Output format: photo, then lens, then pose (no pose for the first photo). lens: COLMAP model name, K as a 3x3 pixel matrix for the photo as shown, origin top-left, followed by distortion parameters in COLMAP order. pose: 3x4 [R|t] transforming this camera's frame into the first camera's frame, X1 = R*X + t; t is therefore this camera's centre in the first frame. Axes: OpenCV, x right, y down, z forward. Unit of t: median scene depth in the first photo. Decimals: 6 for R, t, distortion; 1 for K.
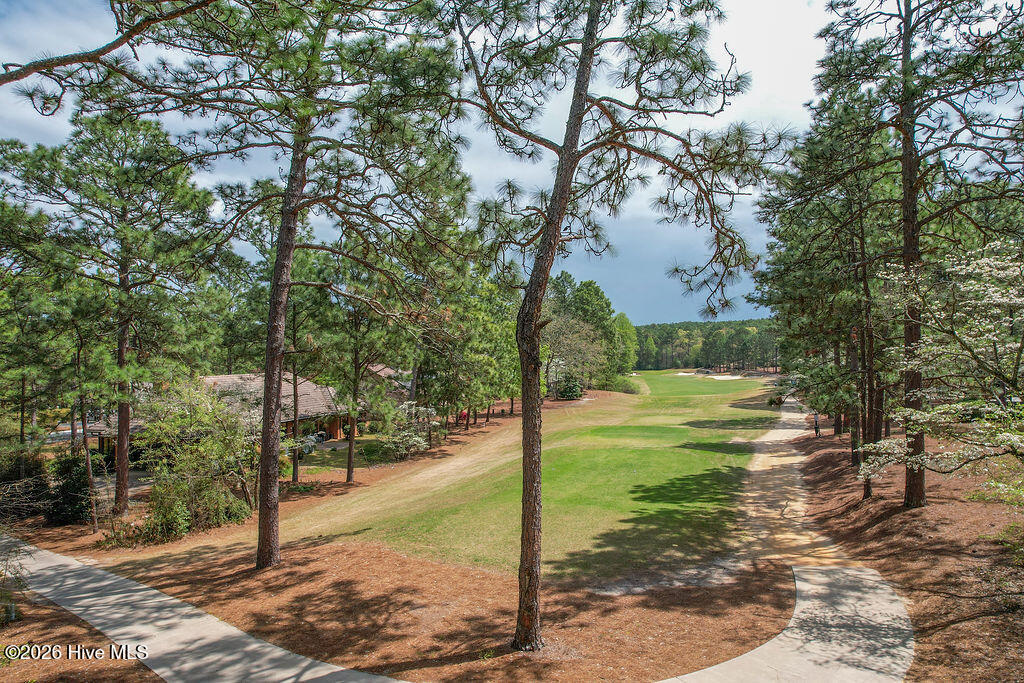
lens RADIAL K [[632.3, 0, 513.1], [0, 632.3, 346.1], [0, 0, 1]] dist [-0.044068, 0.003070]
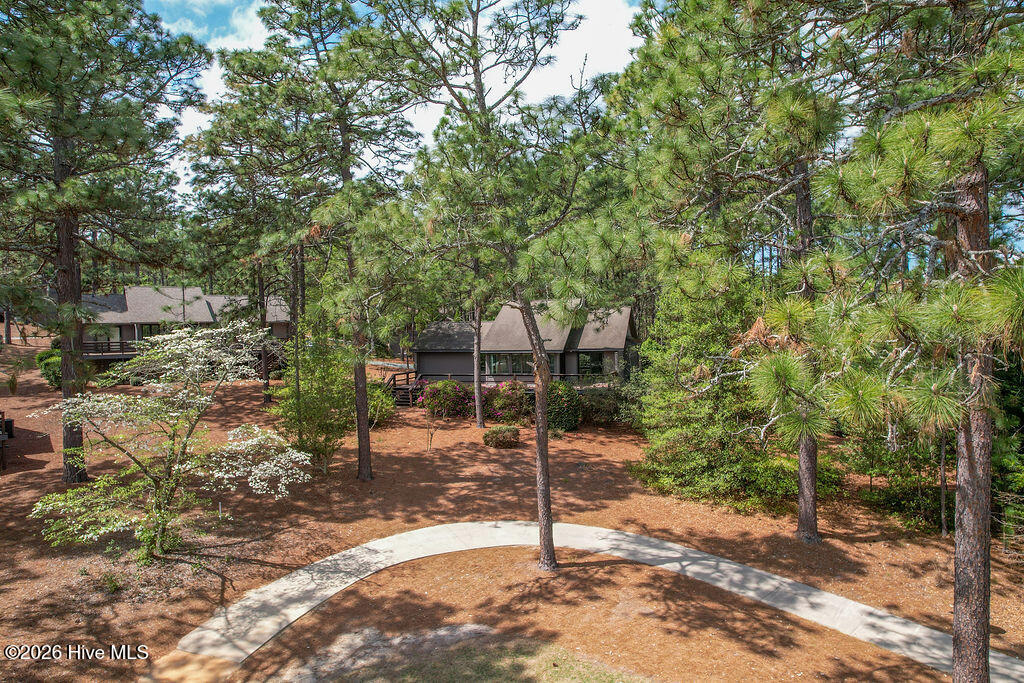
lens RADIAL K [[632.3, 0, 511.4], [0, 632.3, 341.9], [0, 0, 1]] dist [-0.044068, 0.003070]
pose [[-0.999472, 0.031300, 0.008733, 0.061215], [0.031364, 0.999481, 0.007316, -0.074502], [-0.008500, 0.007586, -0.999935, 1.821640]]
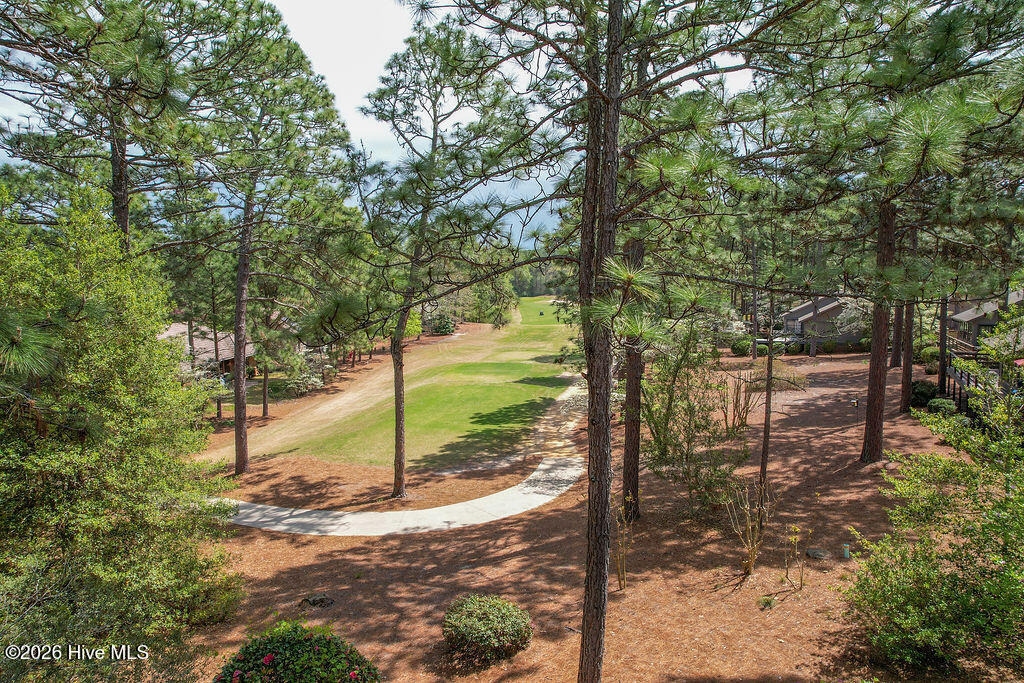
lens RADIAL K [[632.3, 0, 508.8], [0, 632.3, 334.8], [0, 0, 1]] dist [-0.044068, 0.003070]
pose [[0.983666, -0.012448, 0.179573, 0.009175], [-0.006516, 0.994490, 0.104631, -0.210128], [-0.179886, -0.104092, 0.978165, -0.793938]]
